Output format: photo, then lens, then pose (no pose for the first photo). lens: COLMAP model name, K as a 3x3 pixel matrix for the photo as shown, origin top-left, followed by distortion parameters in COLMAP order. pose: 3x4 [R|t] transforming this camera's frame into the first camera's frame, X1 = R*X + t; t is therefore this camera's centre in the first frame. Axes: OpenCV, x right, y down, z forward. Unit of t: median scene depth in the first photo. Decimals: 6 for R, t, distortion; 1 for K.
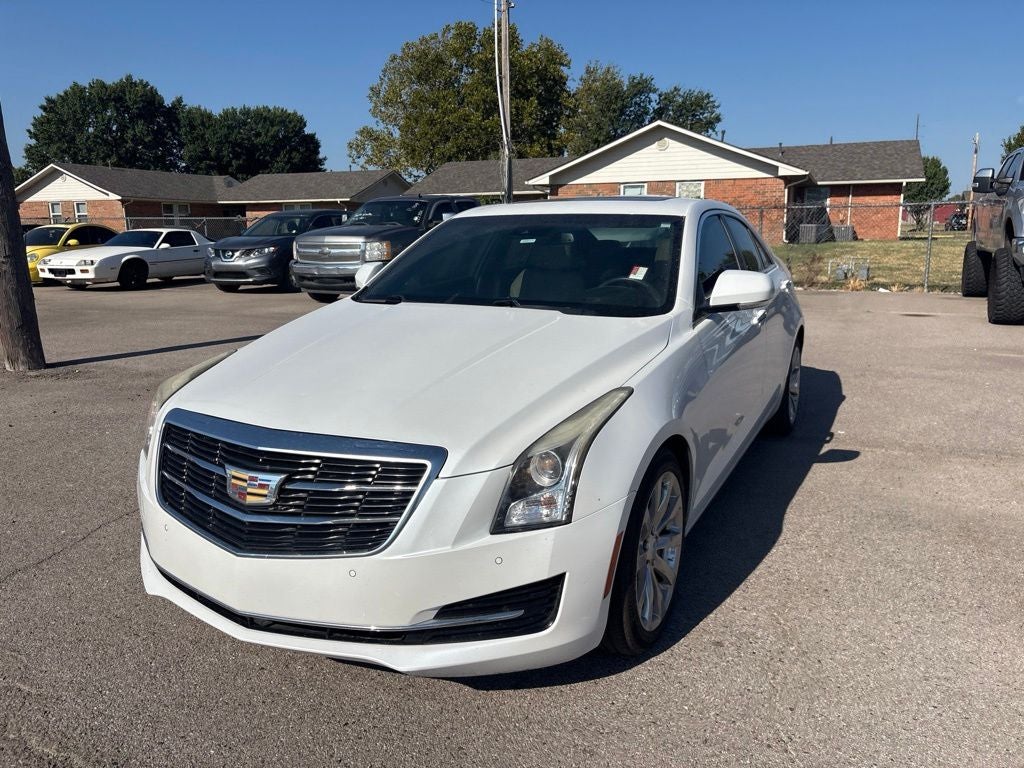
lens RADIAL K [[780.4, 0, 509.2], [0, 780.4, 379.0], [0, 0, 1]] dist [0.039648, -0.036049]
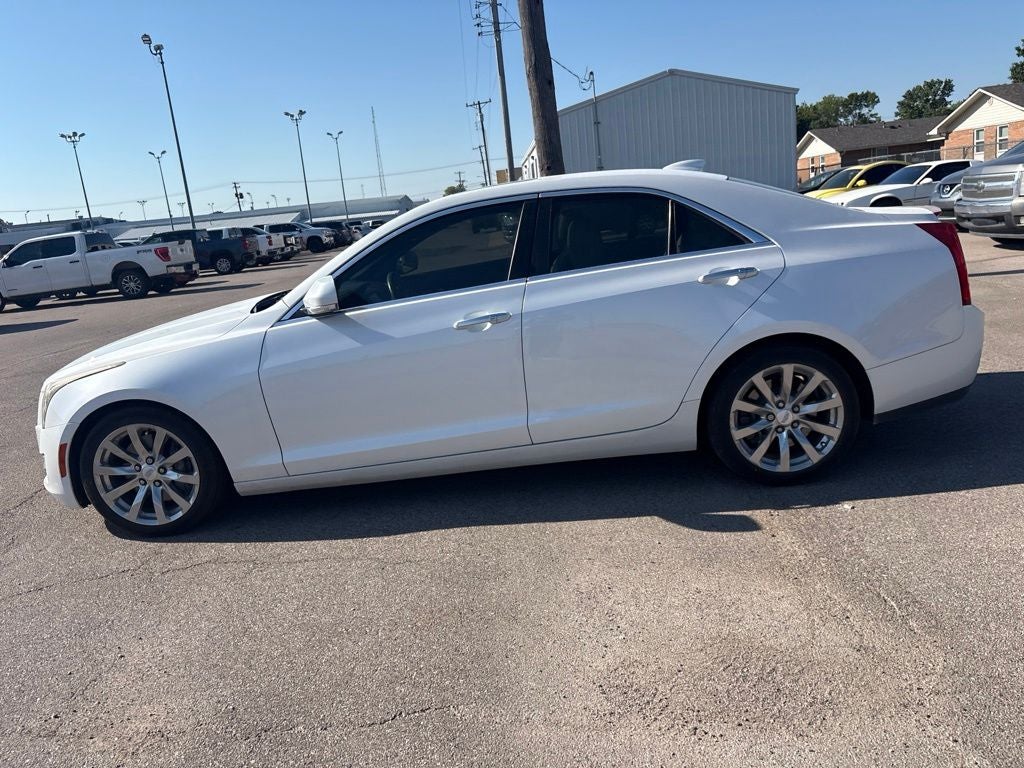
lens RADIAL K [[780.4, 0, 511.8], [0, 780.4, 388.5], [0, 0, 1]] dist [0.039648, -0.036049]
pose [[0.422420, 0.167239, -0.890838, 0.242294], [-0.071627, 0.985916, 0.151124, -0.029265], [0.903565, -0.000030, 0.428450, 0.135079]]
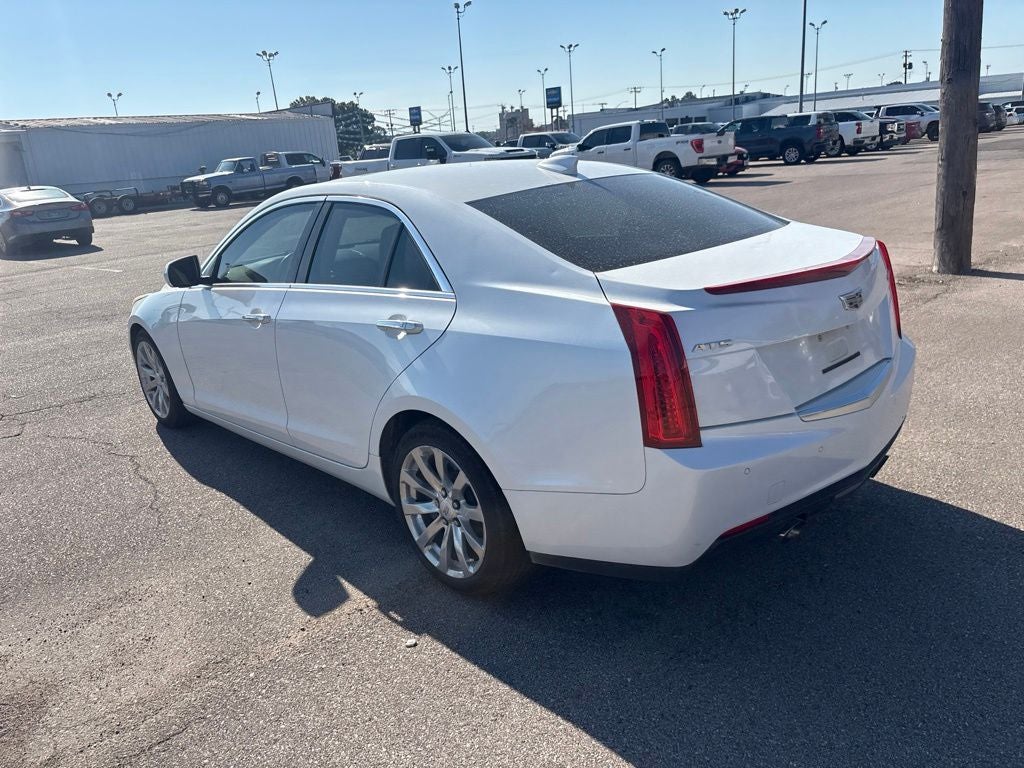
lens RADIAL K [[780.4, 0, 502.2], [0, 780.4, 379.0], [0, 0, 1]] dist [0.039648, -0.036049]
pose [[-0.354161, 0.300444, -0.885609, 0.226222], [-0.098531, 0.929730, 0.354815, -0.078863], [0.929979, 0.212921, -0.299671, 0.330628]]
